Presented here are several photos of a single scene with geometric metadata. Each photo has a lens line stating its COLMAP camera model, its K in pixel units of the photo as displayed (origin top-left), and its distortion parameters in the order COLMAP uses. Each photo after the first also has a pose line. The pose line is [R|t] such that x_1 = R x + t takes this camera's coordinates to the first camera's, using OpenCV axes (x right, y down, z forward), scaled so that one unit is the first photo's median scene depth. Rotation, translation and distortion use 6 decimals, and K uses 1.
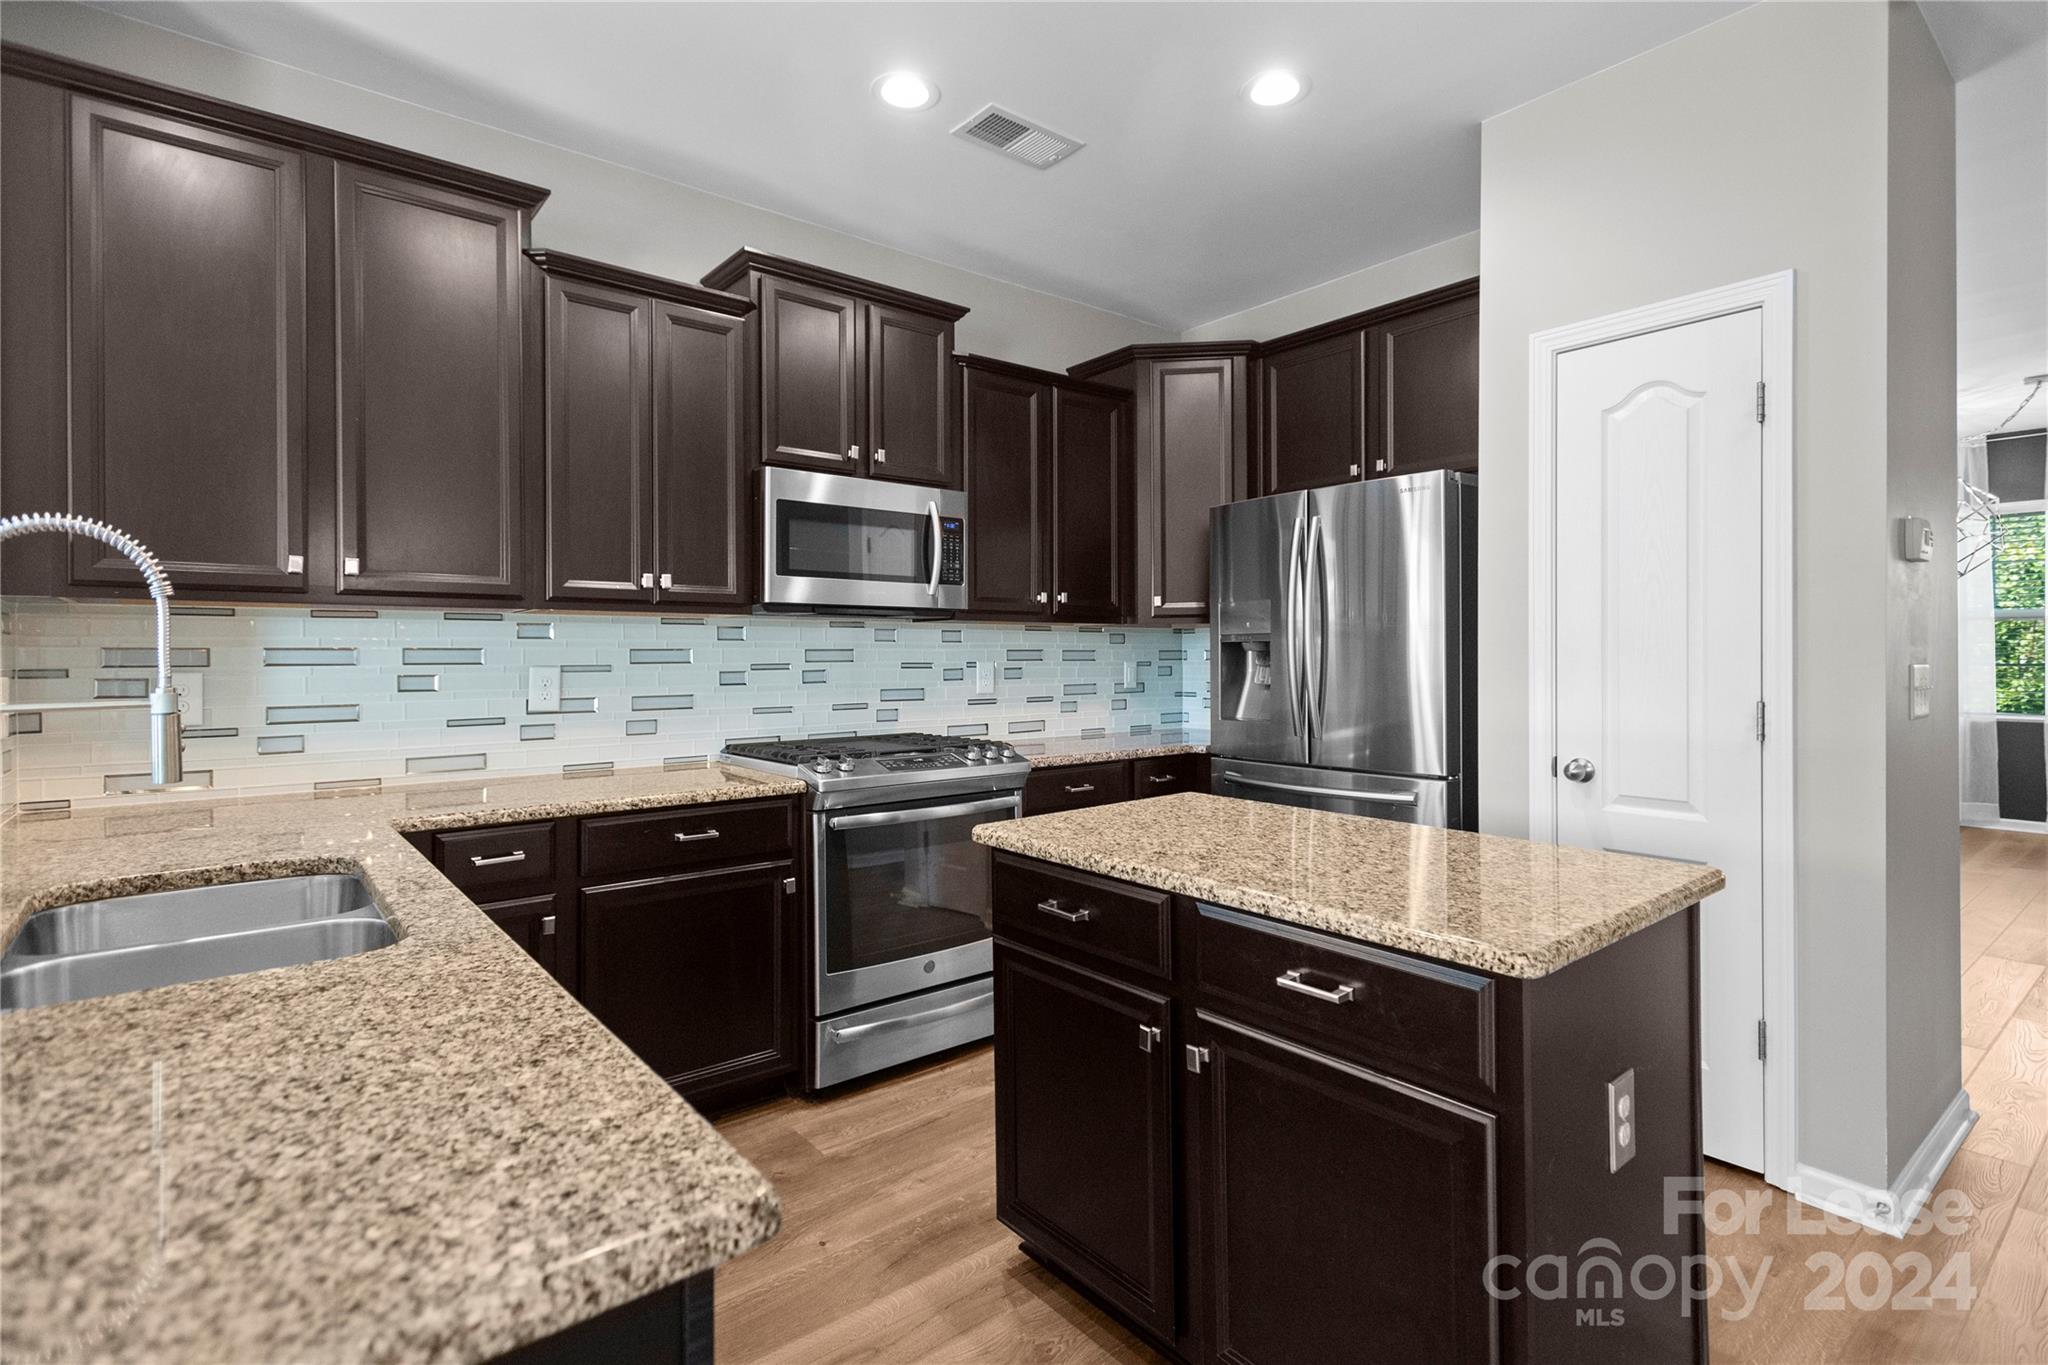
lens RADIAL K [[996.1, 0, 1020.7], [0, 996.1, 672.7], [0, 0, 1]] dist [0.022214, -0.008996]
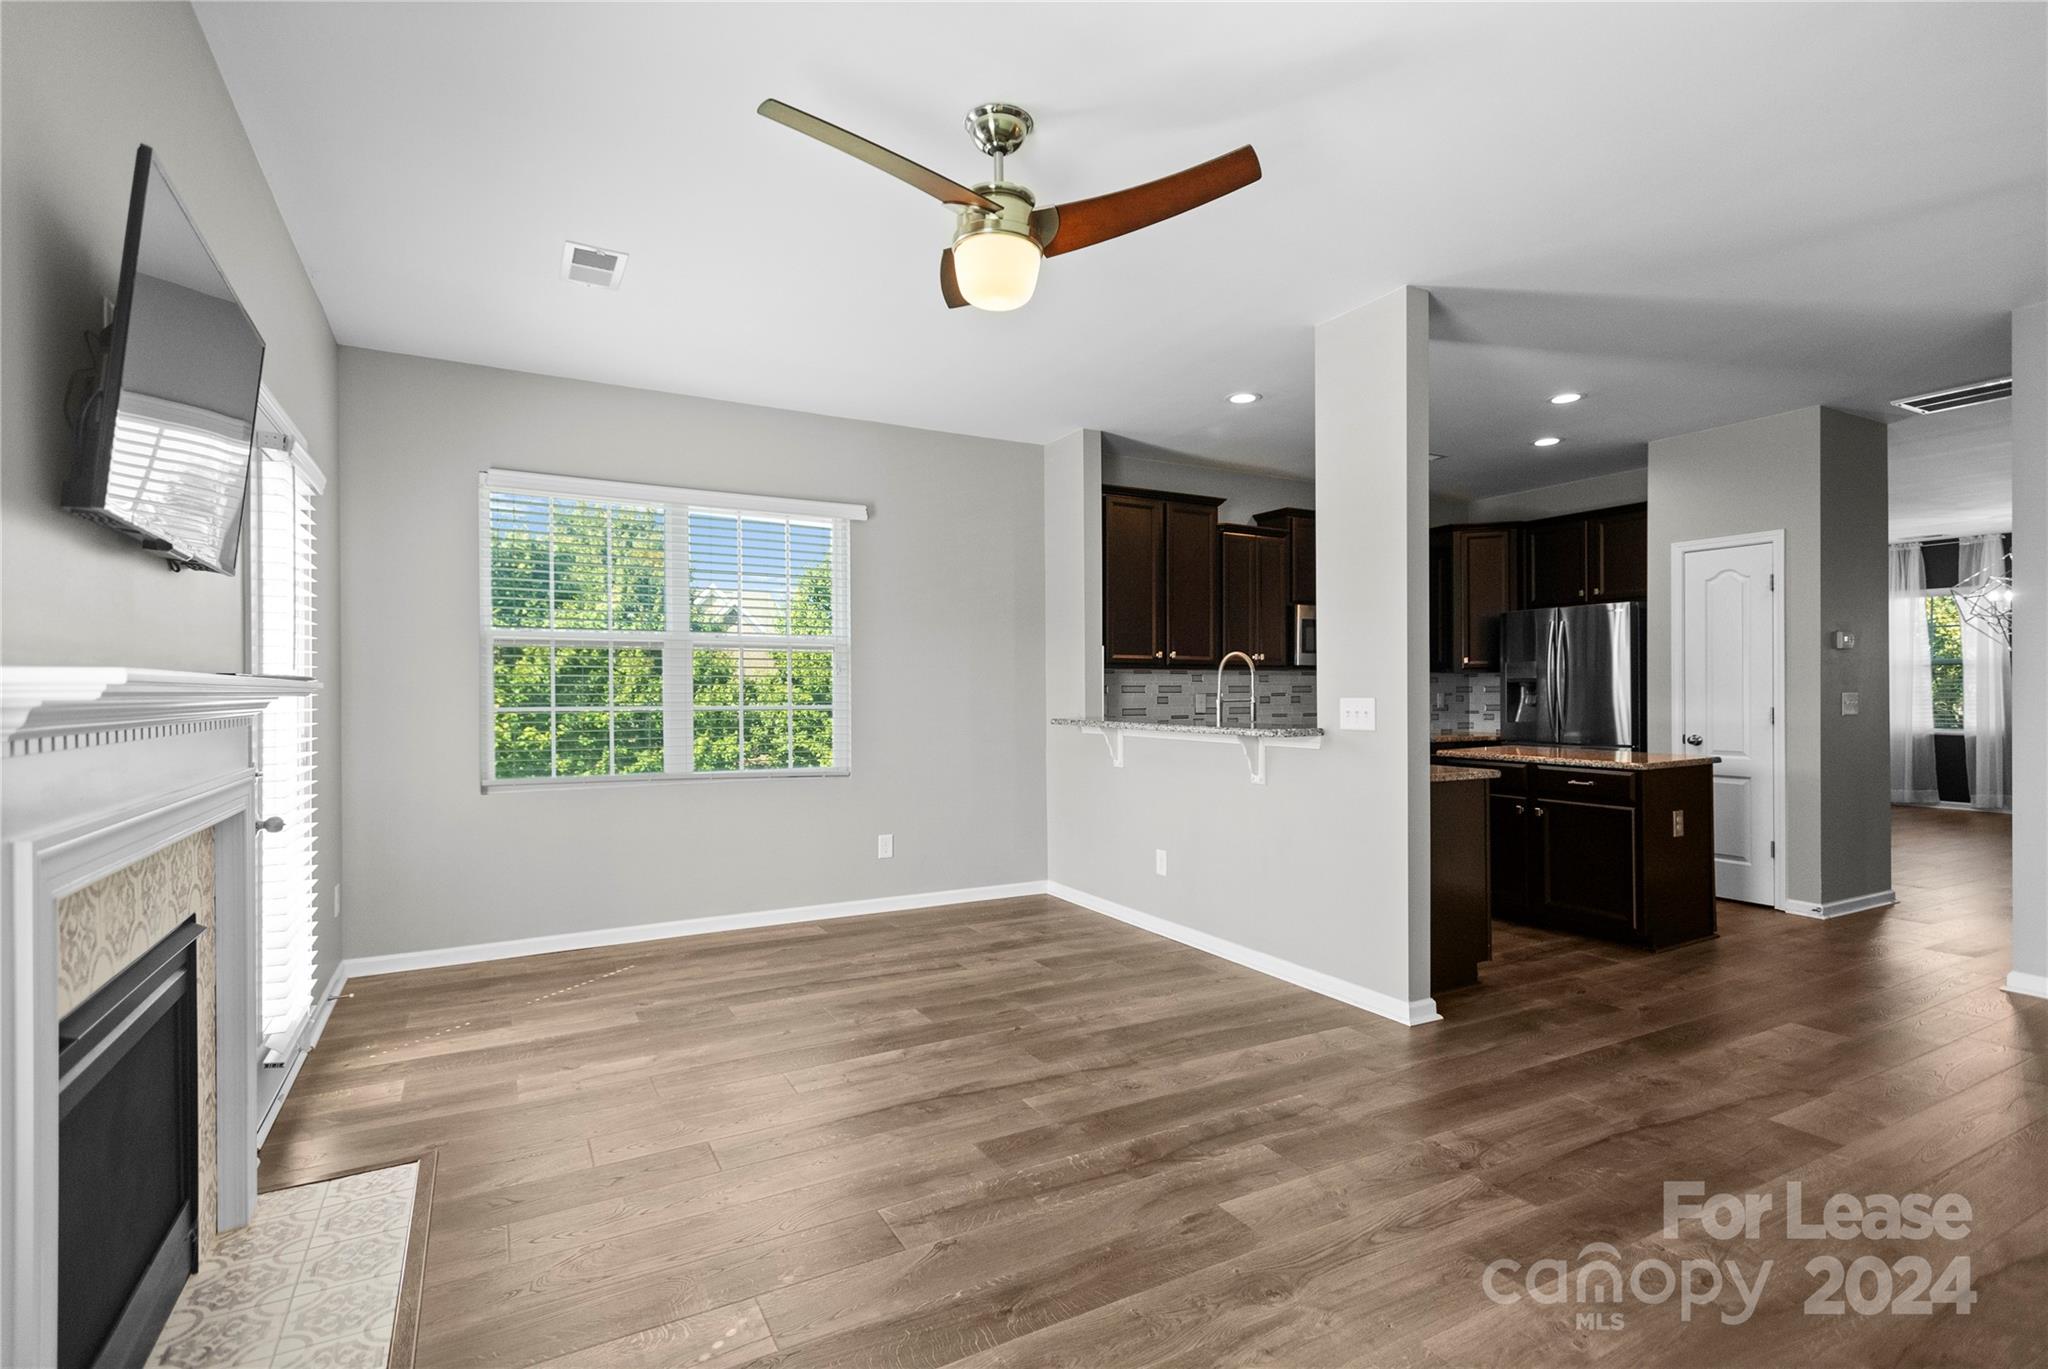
lens RADIAL K [[968.5, 0, 1030.5], [0, 968.5, 689.7], [0, 0, 1]] dist [0.025298, -0.010915]
pose [[0.985245, 0.006501, -0.171029, -0.447722], [-0.010007, 0.999757, -0.019647, 0.035174], [0.170860, 0.021068, 0.985070, -1.183449]]
